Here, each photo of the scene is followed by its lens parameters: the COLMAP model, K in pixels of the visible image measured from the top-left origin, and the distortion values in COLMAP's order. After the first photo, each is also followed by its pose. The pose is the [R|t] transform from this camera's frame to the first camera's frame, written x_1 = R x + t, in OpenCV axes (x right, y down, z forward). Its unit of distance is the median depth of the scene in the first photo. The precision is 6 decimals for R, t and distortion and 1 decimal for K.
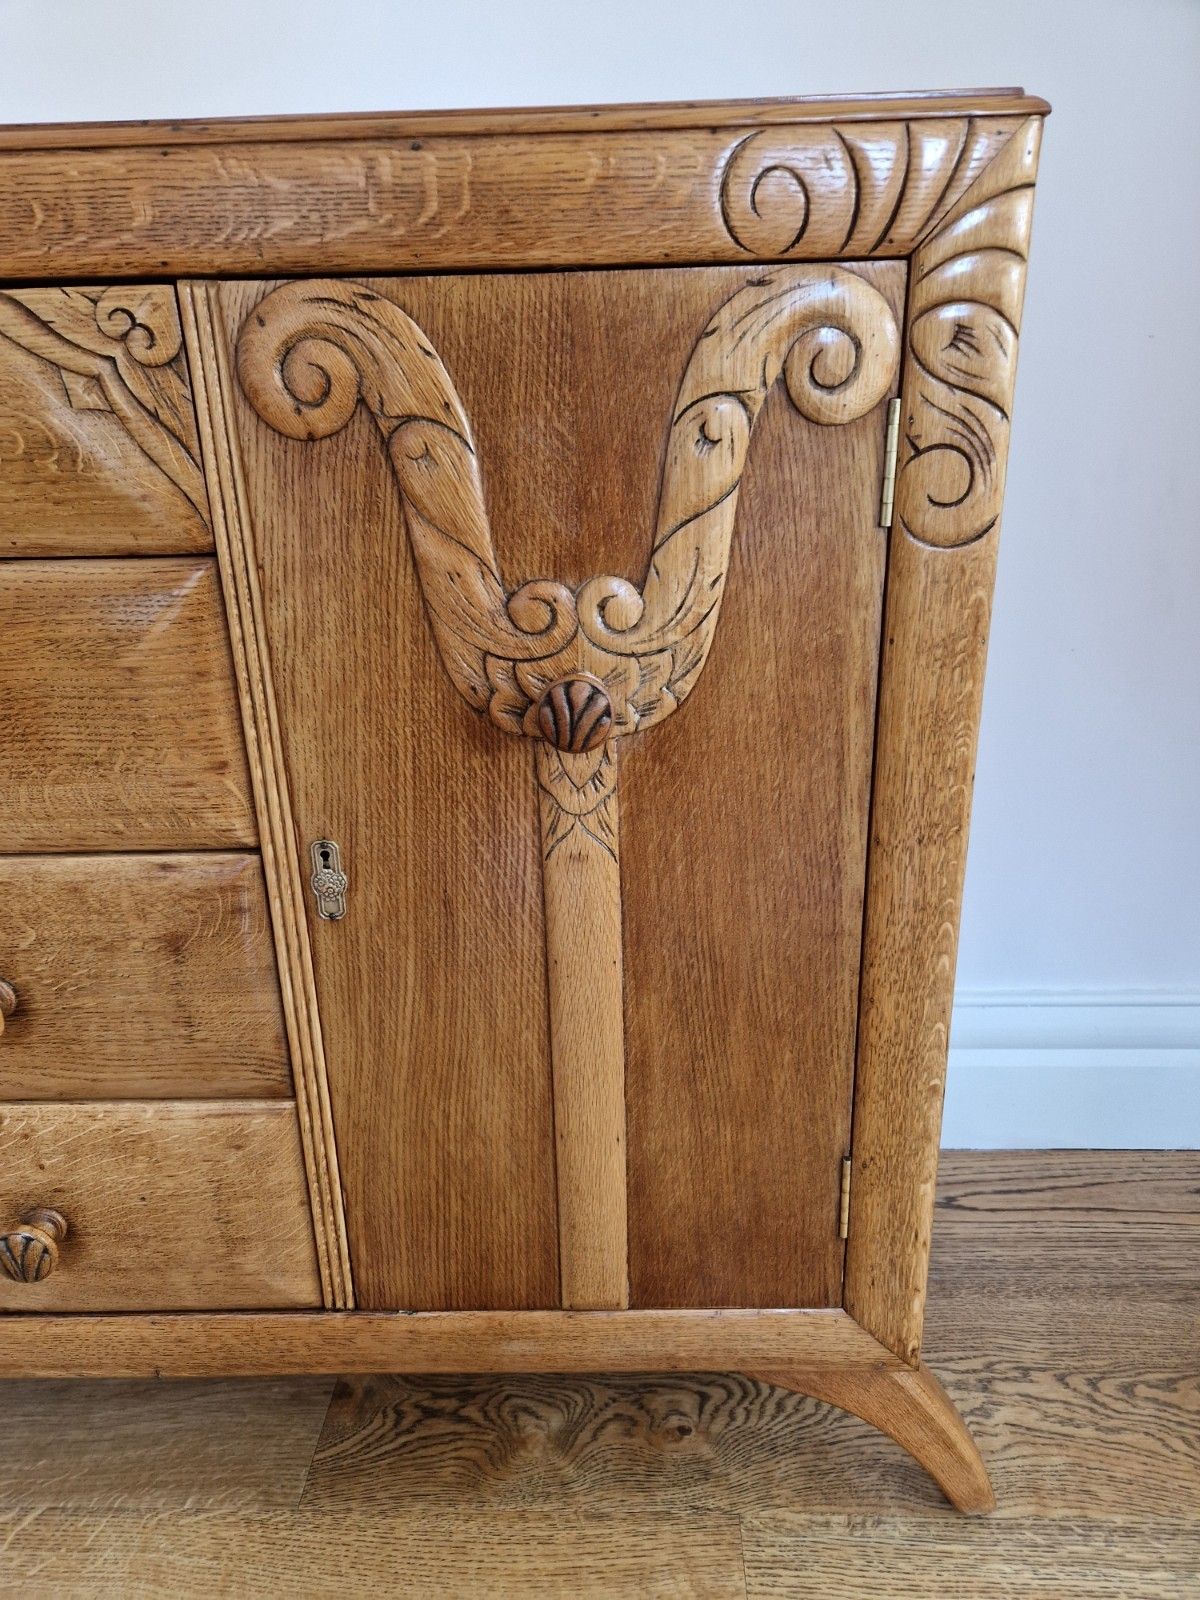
lens RADIAL K [[1069.1, 0, 596.1], [0, 1069.1, 807.5], [0, 0, 1]] dist [0.075085, -0.064341]
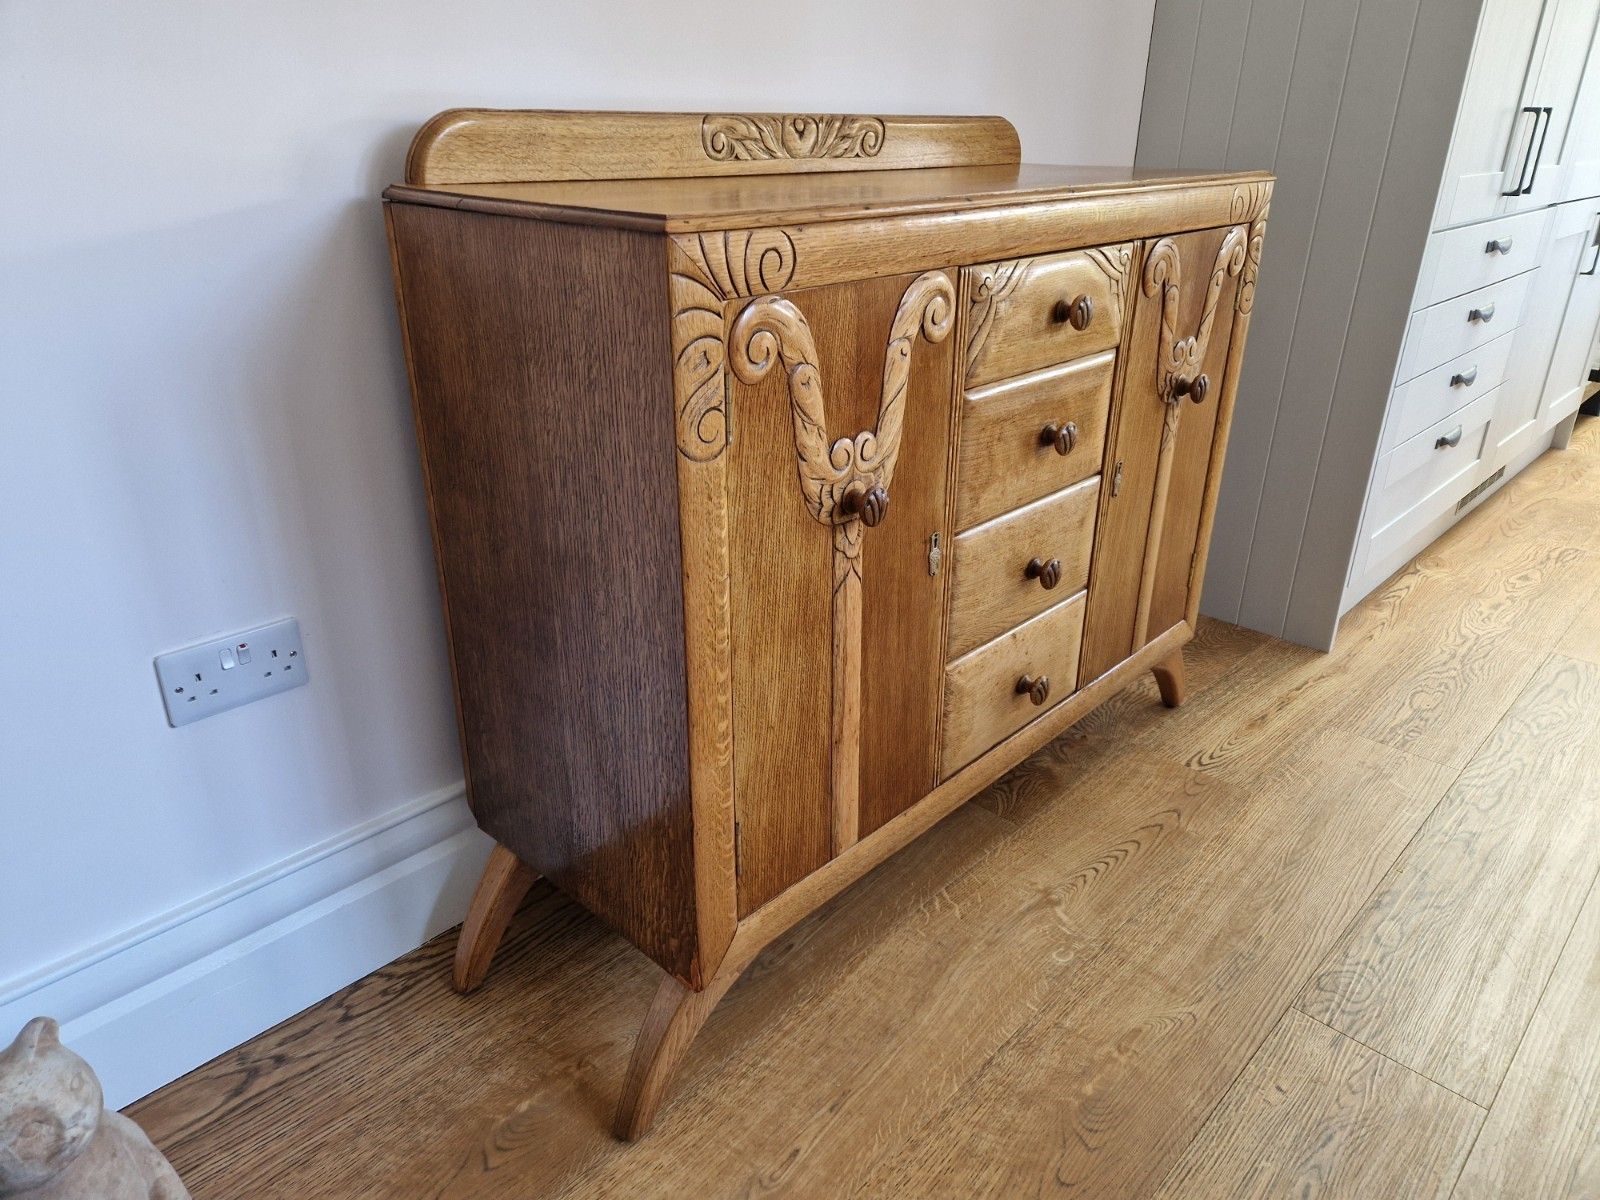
lens RADIAL K [[1063.3, 0, 809.5], [0, 1063.3, 587.1], [0, 0, 1]] dist [0.081900, -0.069651]
pose [[0.665652, -0.267859, 0.696533, -2.467053], [0.231502, 0.961435, 0.148492, -0.216267], [-0.709446, 0.062405, 0.701991, -0.163102]]
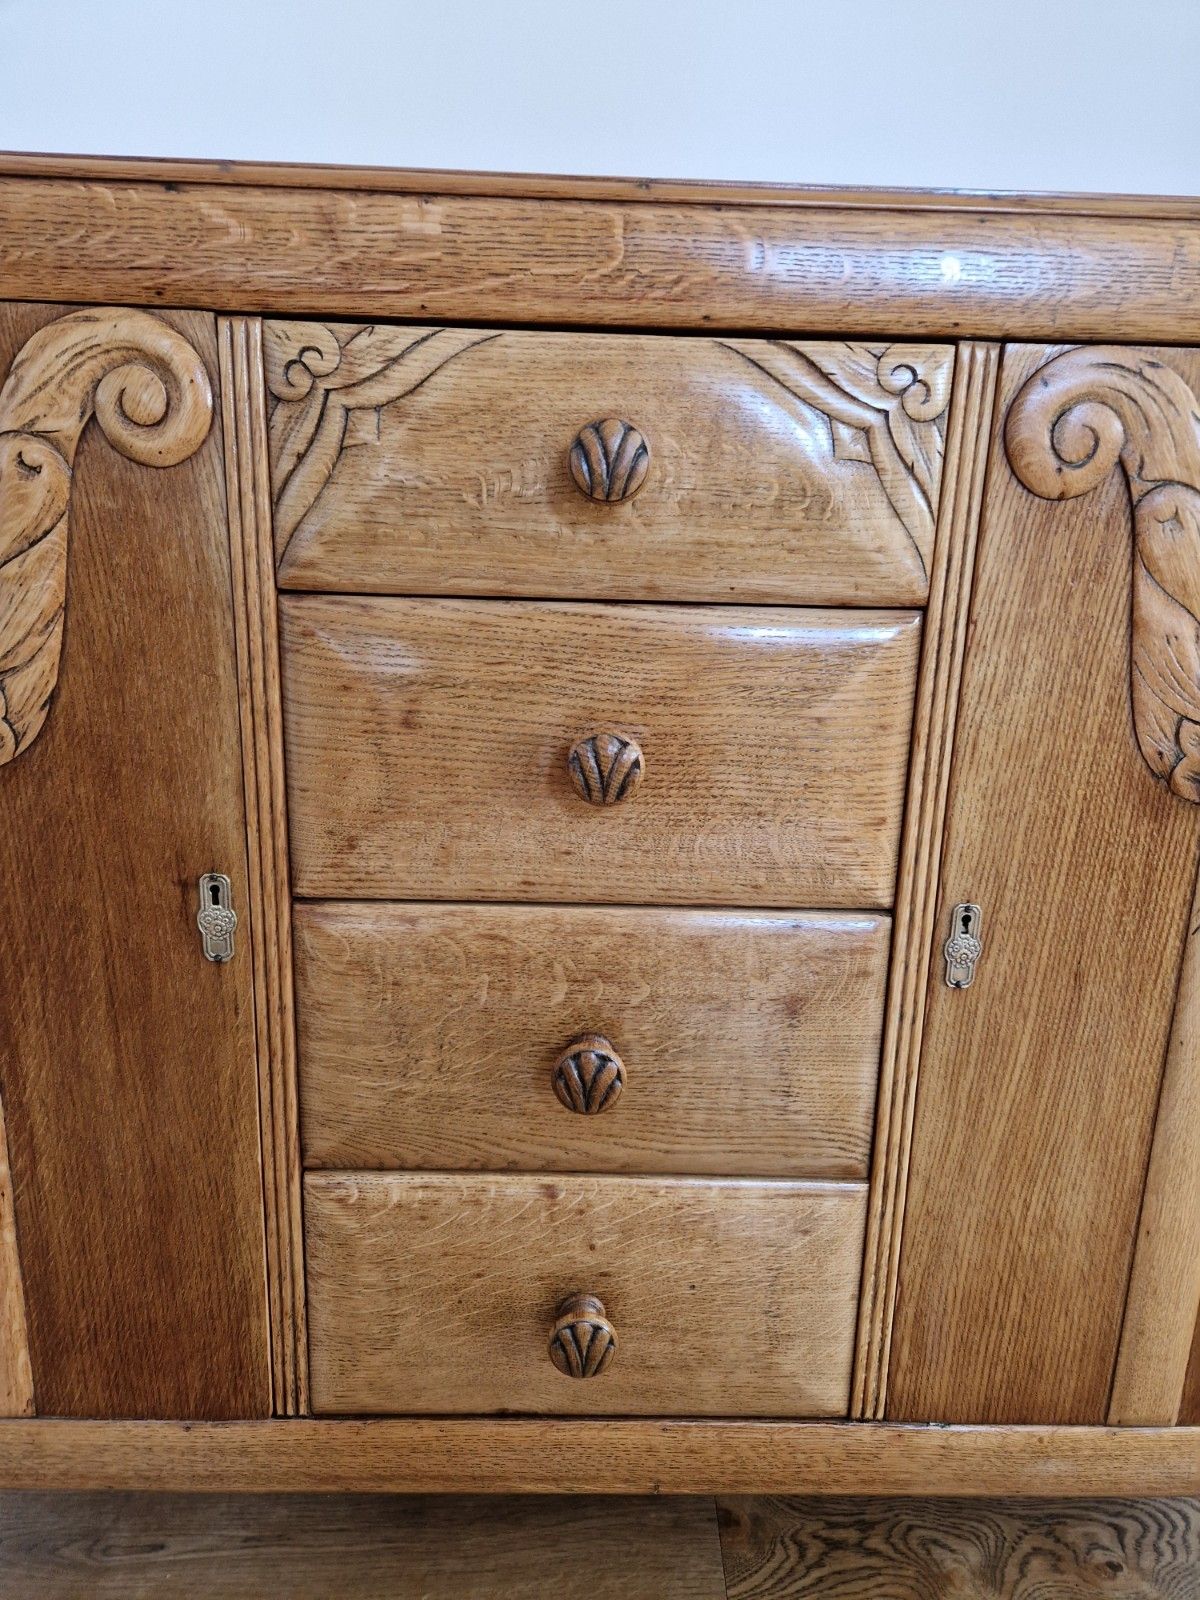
lens RADIAL K [[1079.7, 0, 610.5], [0, 1079.7, 800.5], [0, 0, 1]] dist [0.067110, -0.054046]
pose [[0.997406, 0.044238, 0.056786, -0.640447], [-0.038405, 0.994247, -0.099993, 0.048867], [-0.060883, 0.097553, 0.993366, 0.040087]]
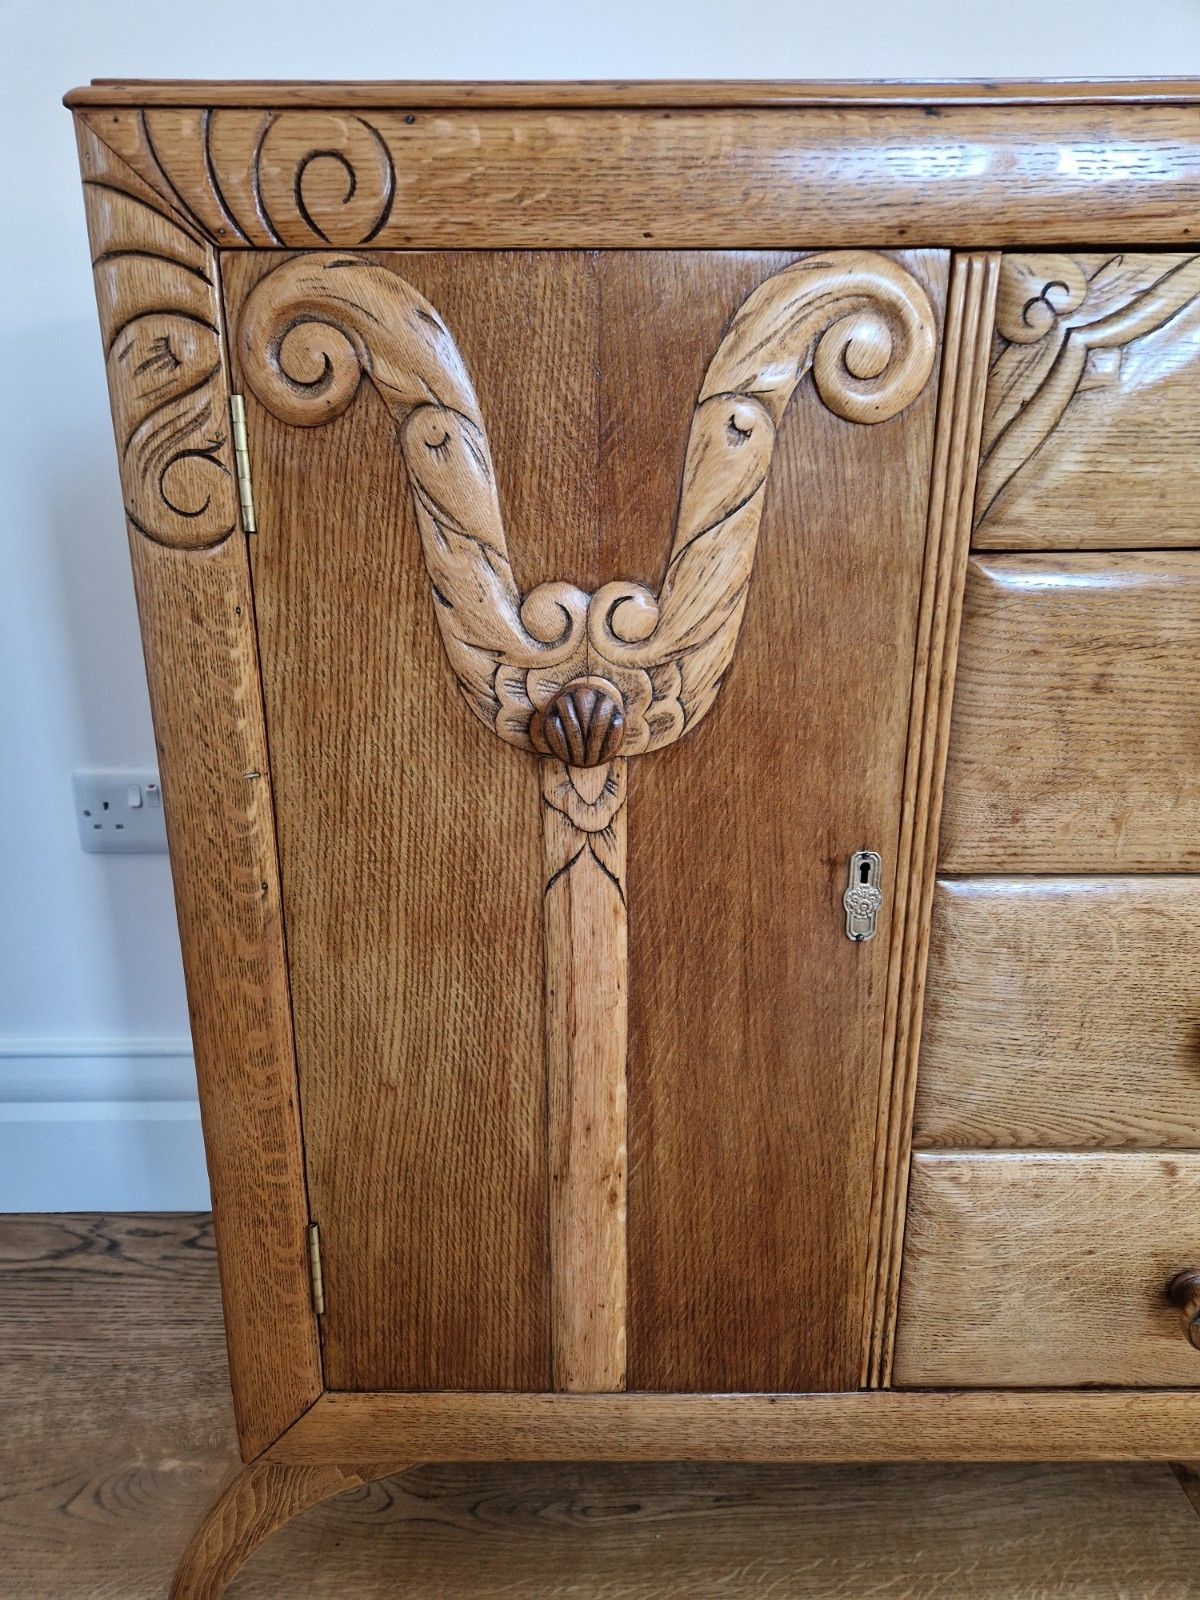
lens RADIAL K [[1069.1, 0, 596.1], [0, 1069.1, 807.5], [0, 0, 1]] dist [0.075085, -0.064341]
pose [[0.999214, 0.013498, 0.037270, -1.201138], [-0.011802, 0.998901, -0.045363, 0.037335], [-0.037841, 0.044888, 0.998275, 0.115110]]
